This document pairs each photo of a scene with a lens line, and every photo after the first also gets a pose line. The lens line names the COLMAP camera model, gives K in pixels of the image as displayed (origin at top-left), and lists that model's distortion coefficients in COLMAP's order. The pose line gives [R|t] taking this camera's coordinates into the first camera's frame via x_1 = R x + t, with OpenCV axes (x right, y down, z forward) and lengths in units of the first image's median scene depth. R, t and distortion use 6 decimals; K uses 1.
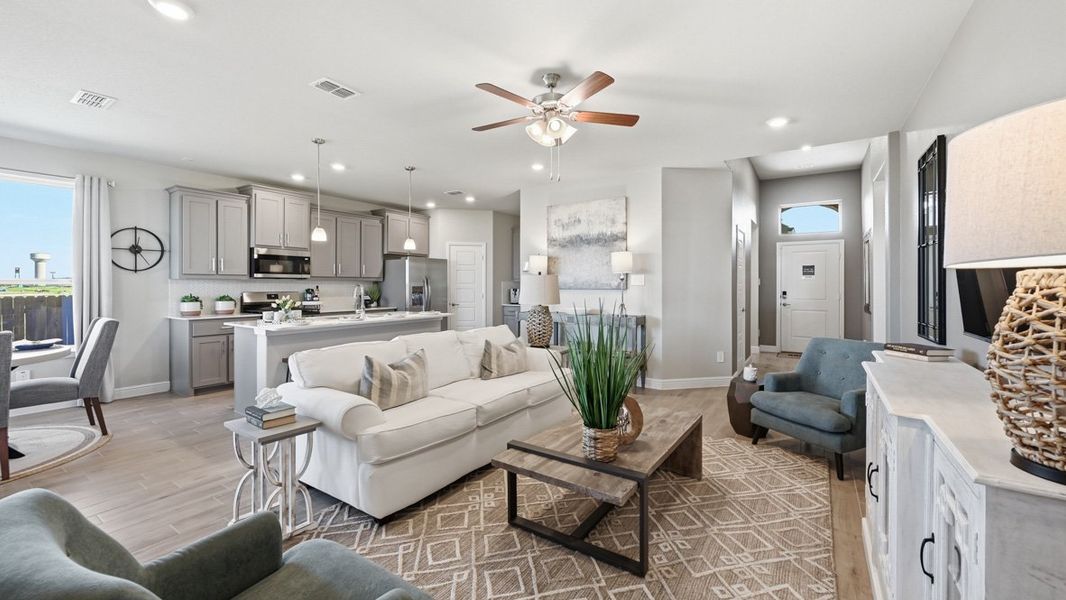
lens RADIAL K [[425.8, 0, 534.7], [0, 425.8, 284.0], [0, 0, 1]] dist [-0.000275, 0.000539]
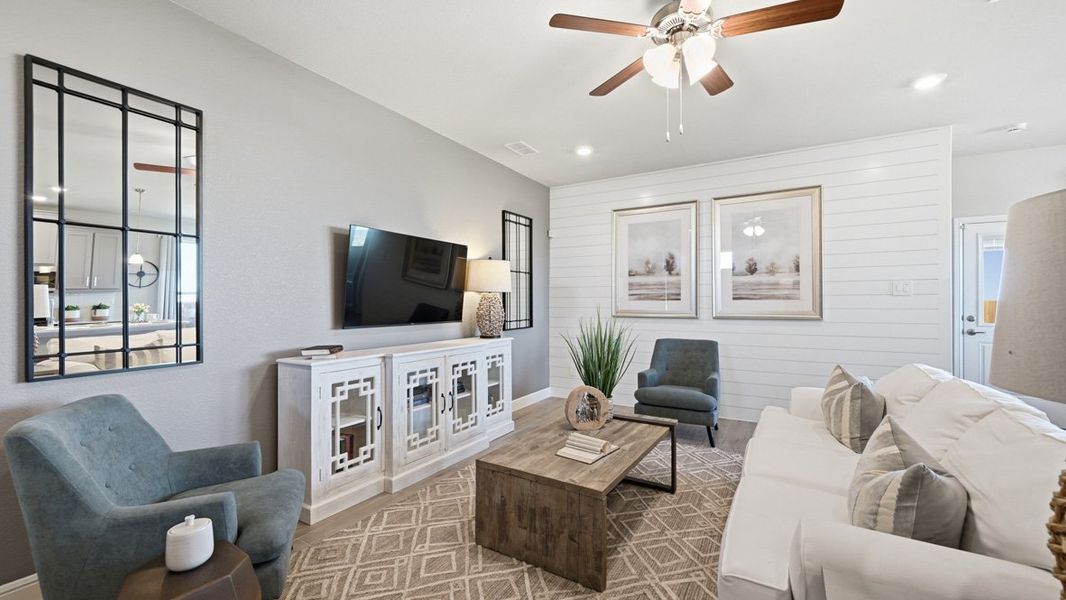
lens RADIAL K [[425.8, 0, 536.3], [0, 425.8, 298.2], [0, 0, 1]] dist [-0.000275, 0.000539]
pose [[-0.998536, -0.000032, -0.054083, 0.163705], [0.000616, 0.999928, -0.011973, 0.011911], [0.054080, -0.011989, -0.998465, 0.893619]]
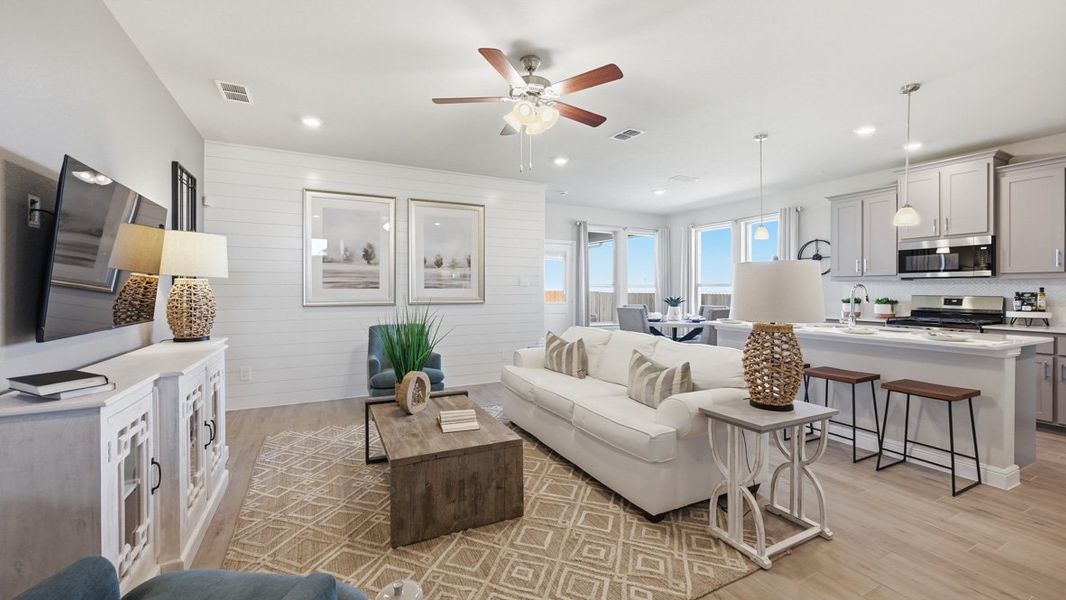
lens RADIAL K [[425.8, 0, 534.1], [0, 425.8, 290.1], [0, 0, 1]] dist [-0.000275, 0.000539]
pose [[-0.488954, 0.001740, -0.872308, 0.455100], [0.000272, 0.999998, 0.001843, 0.007872], [0.872310, 0.000664, -0.488954, 0.786634]]
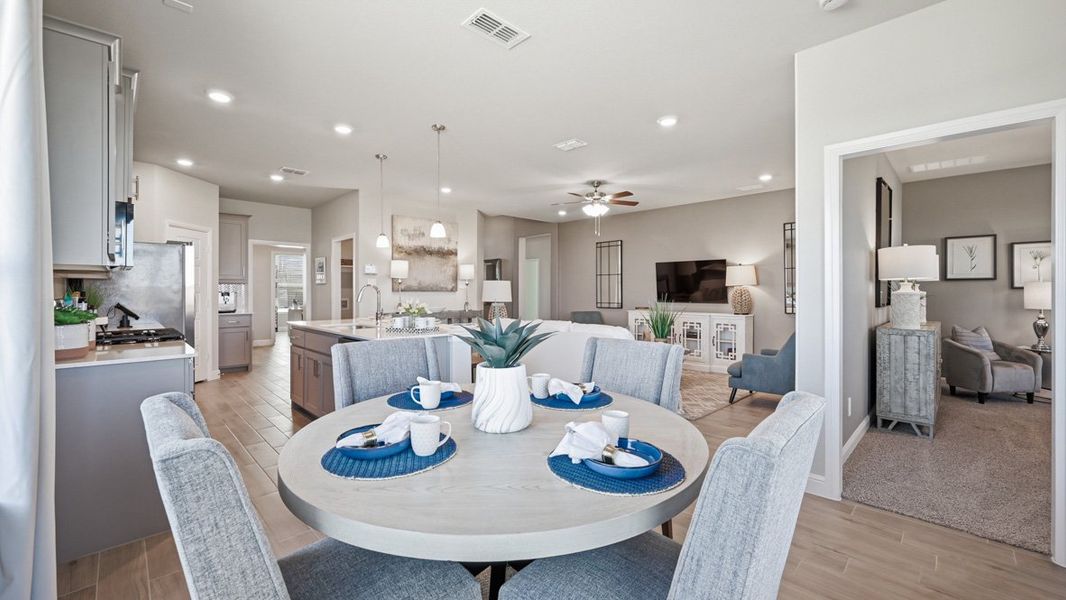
lens RADIAL K [[425.8, 0, 535.8], [0, 425.8, 290.6], [0, 0, 1]] dist [-0.000275, 0.000539]
pose [[0.205759, 0.000931, 0.978602, -1.041313], [-0.004540, 0.999990, 0.000003, 0.007874], [-0.978592, -0.004443, 0.205761, 0.467375]]
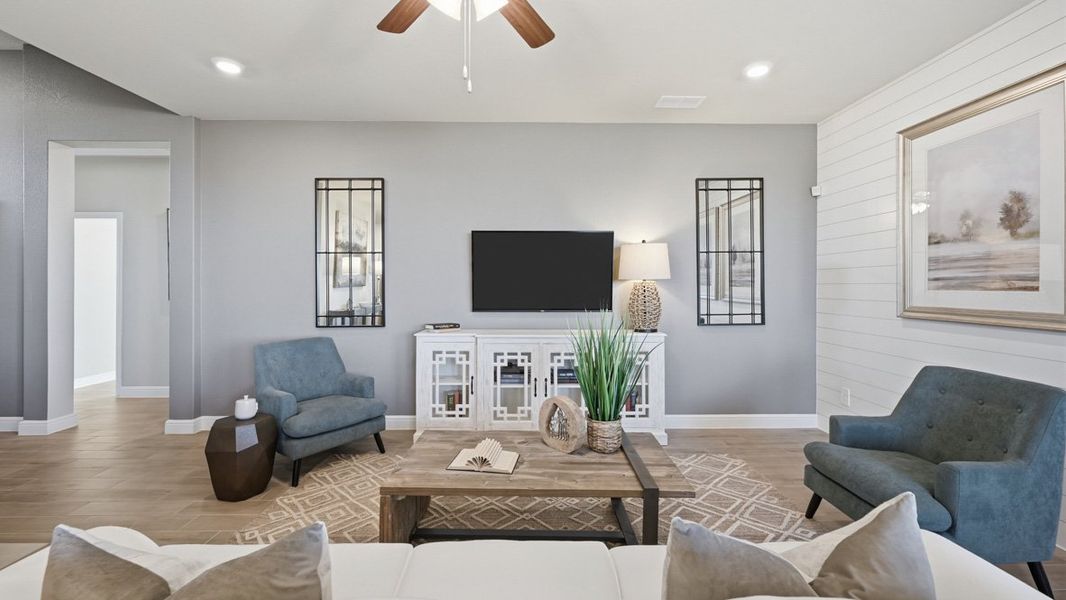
lens RADIAL K [[425.8, 0, 536.1], [0, 425.8, 285.7], [0, 0, 1]] dist [-0.000275, 0.000539]
pose [[-0.555990, -0.000295, 0.831189, -0.237811], [-0.001575, 0.999999, -0.000699, 0.002370], [-0.831187, -0.001698, -0.555990, 0.654118]]
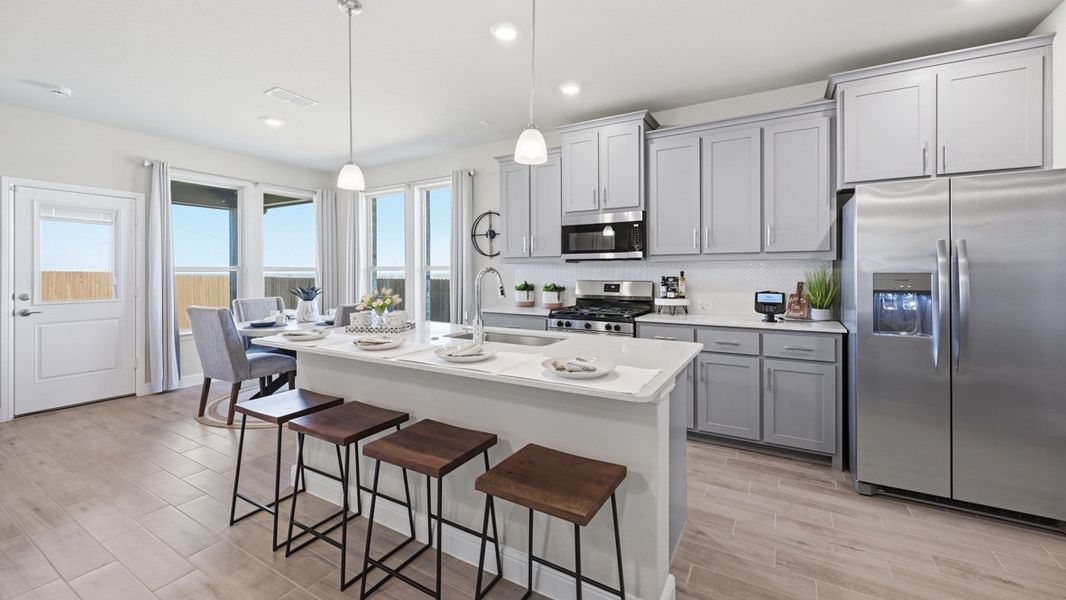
lens RADIAL K [[425.8, 0, 532.5], [0, 425.8, 272.1], [0, 0, 1]] dist [-0.000275, 0.000539]
pose [[0.052206, 0.001948, -0.998634, 0.038304], [0.005075, 0.999985, 0.002216, 0.003376], [0.998623, -0.005184, 0.052196, 0.923330]]
